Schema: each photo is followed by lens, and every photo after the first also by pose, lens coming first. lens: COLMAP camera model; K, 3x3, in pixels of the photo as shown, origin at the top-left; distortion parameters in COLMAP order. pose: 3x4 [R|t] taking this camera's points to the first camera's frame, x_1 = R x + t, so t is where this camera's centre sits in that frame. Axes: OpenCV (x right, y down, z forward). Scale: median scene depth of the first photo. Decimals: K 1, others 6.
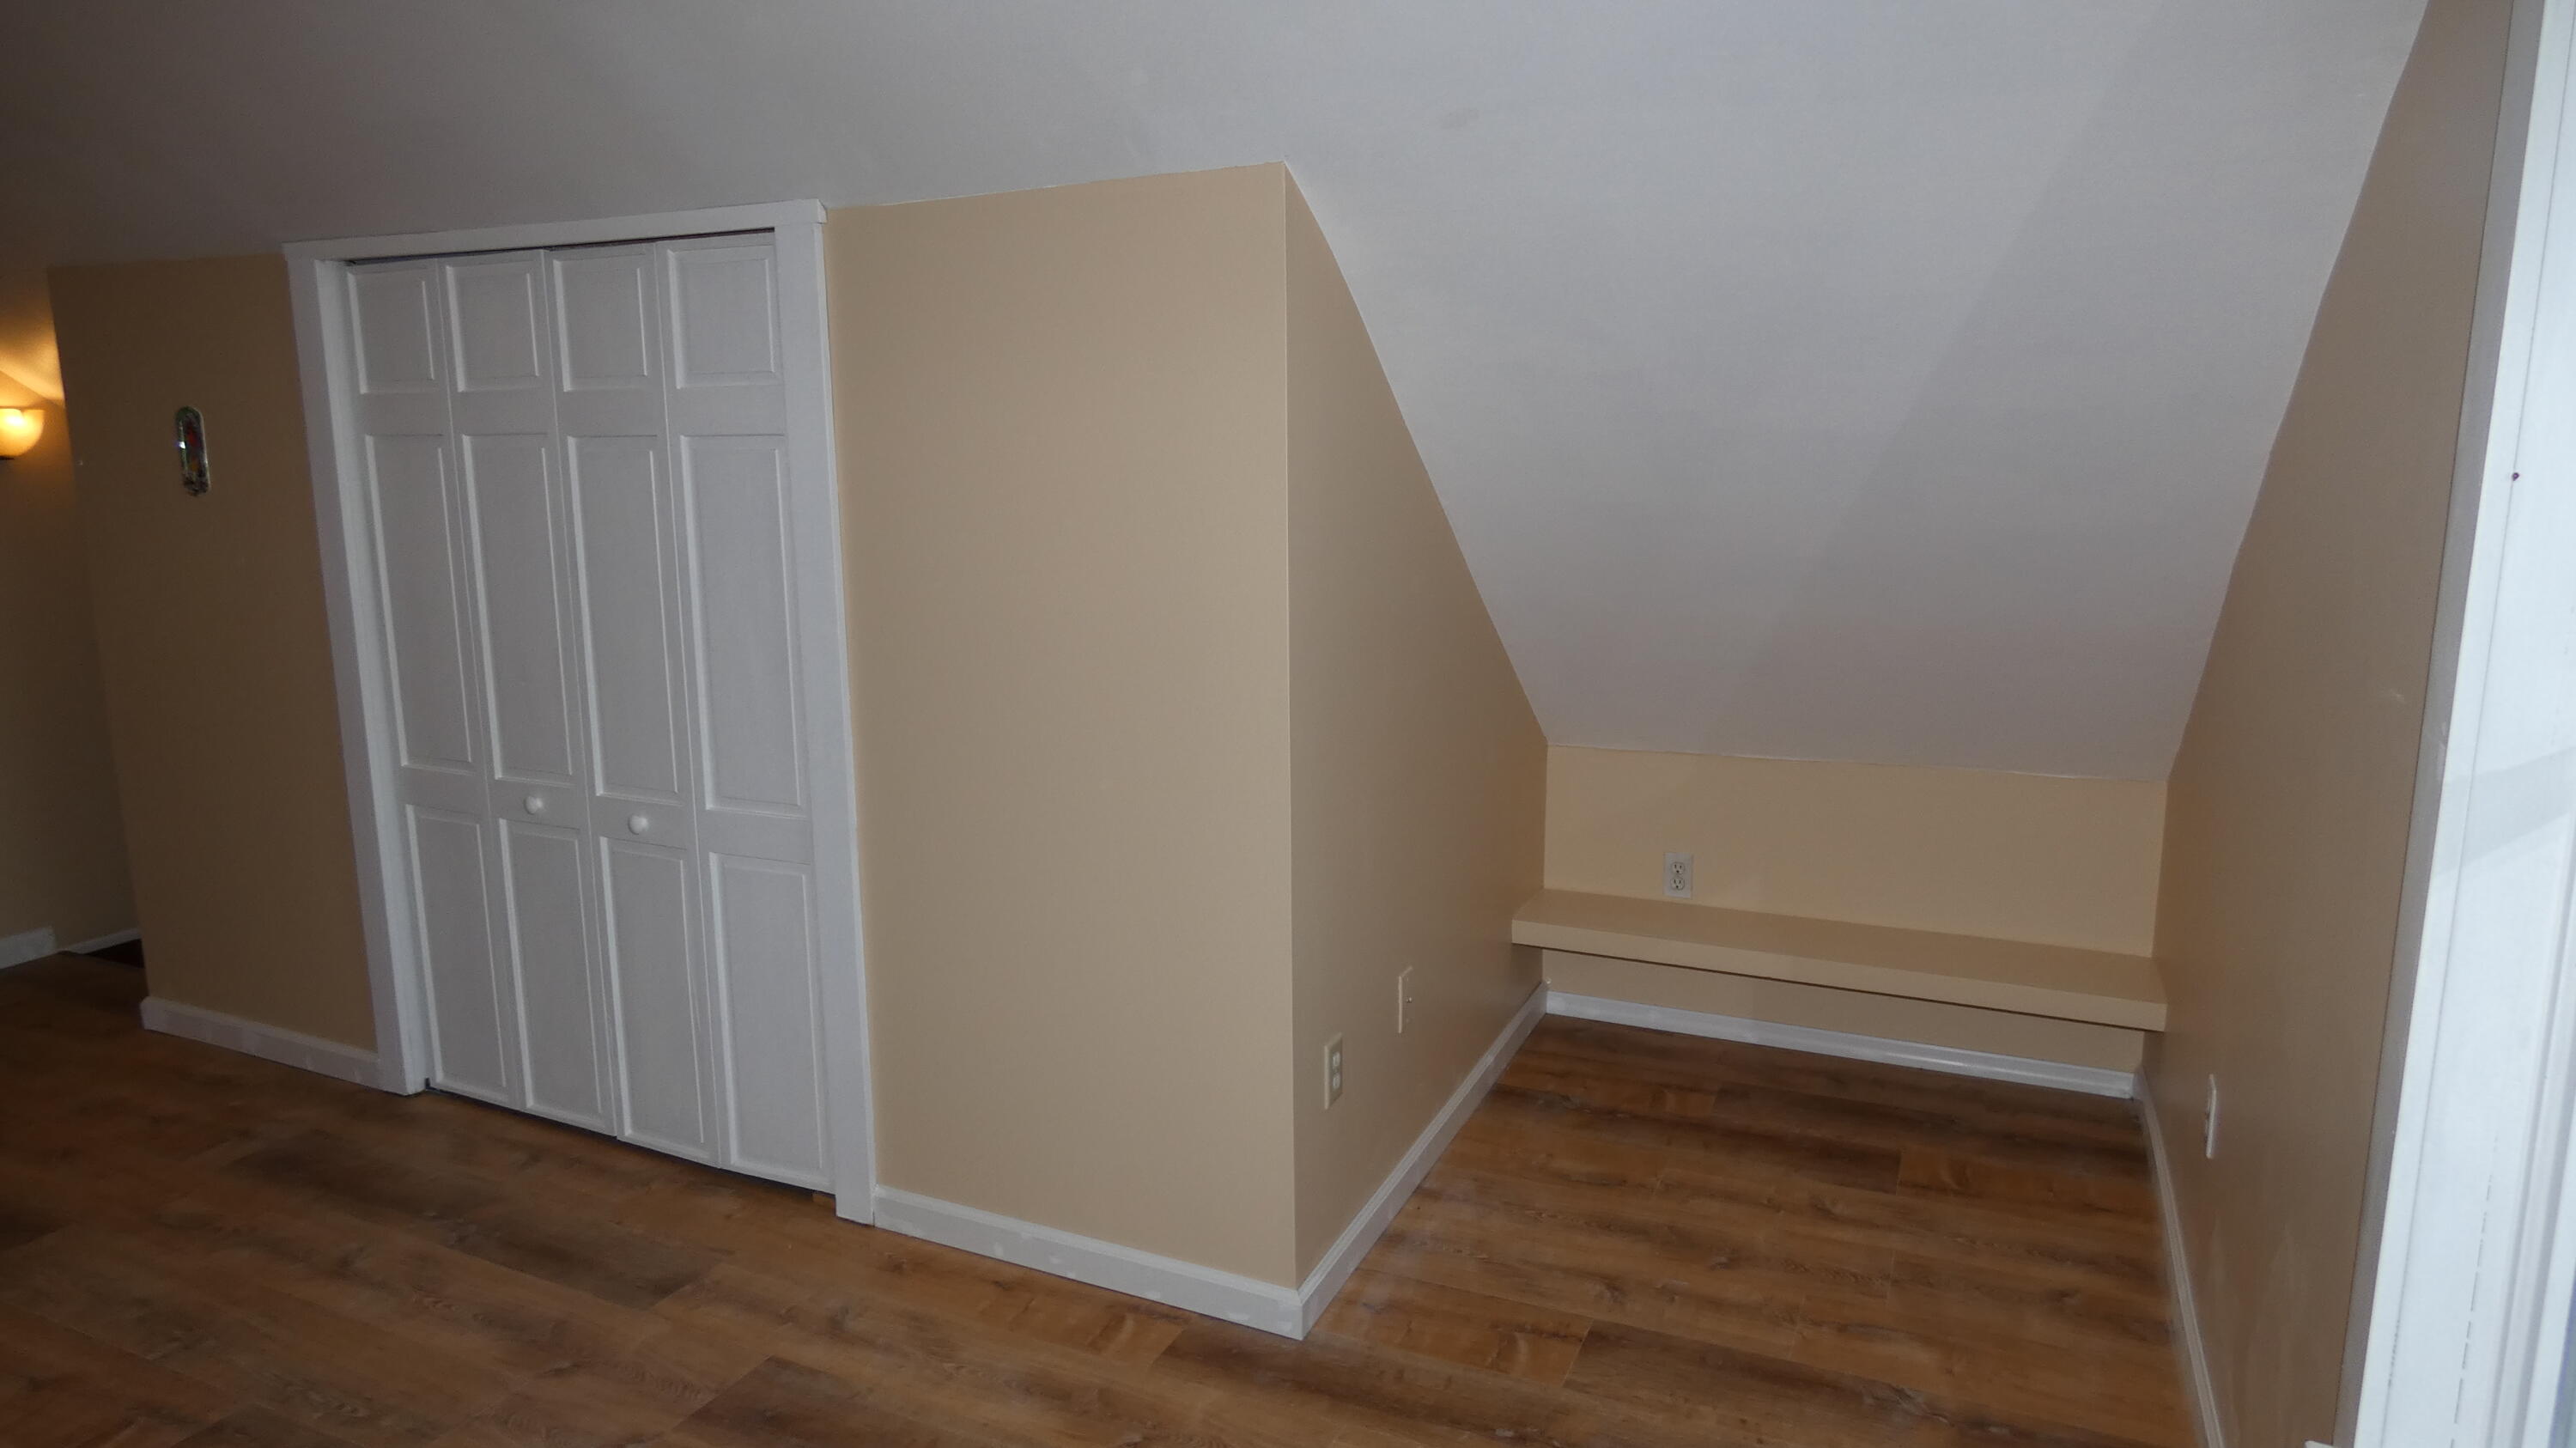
lens RADIAL K [[1481.5, 0, 1293.1], [0, 1481.5, 736.0], [0, 0, 1]] dist [-0.002152, -0.000511]
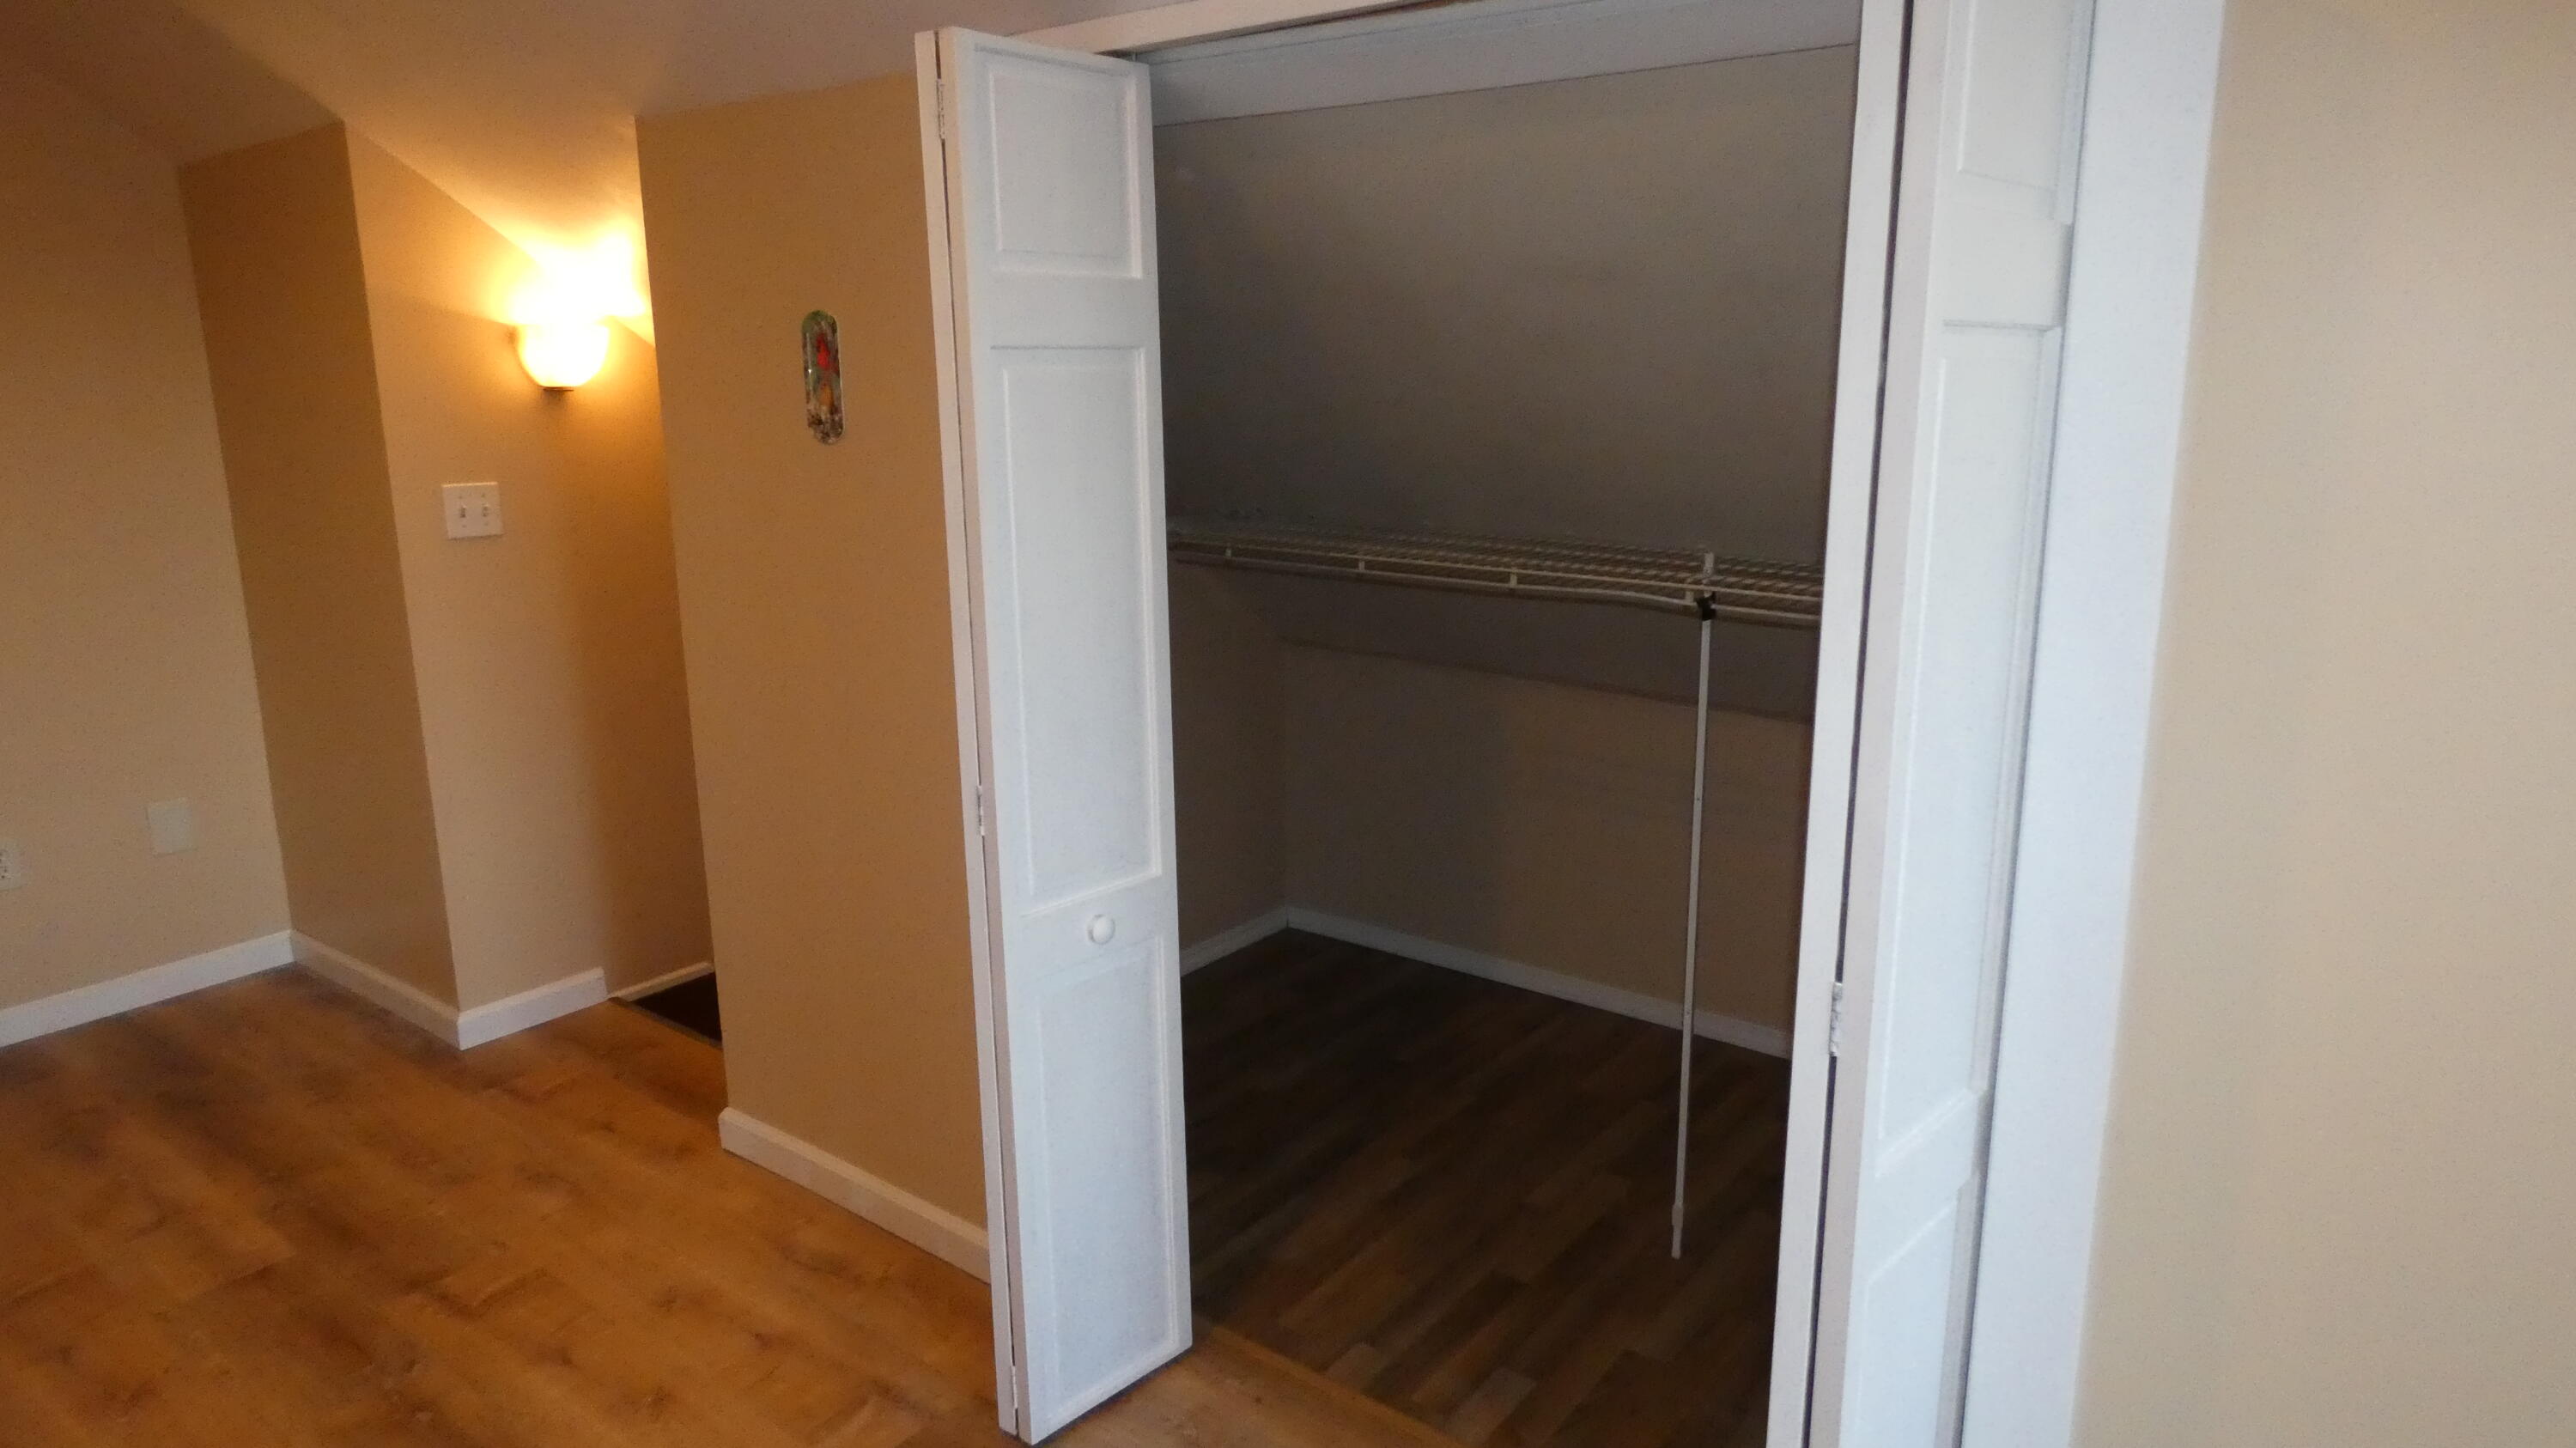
lens RADIAL K [[1527.0, 0, 1288.0], [0, 1527.0, 724.0], [0, 0, 1]] dist [-0.006606, 0.001088]
pose [[0.972227, 0.041252, -0.230375, -0.364715], [-0.031643, 0.998474, 0.045252, -0.070444], [0.231890, -0.036705, 0.972049, 0.356748]]
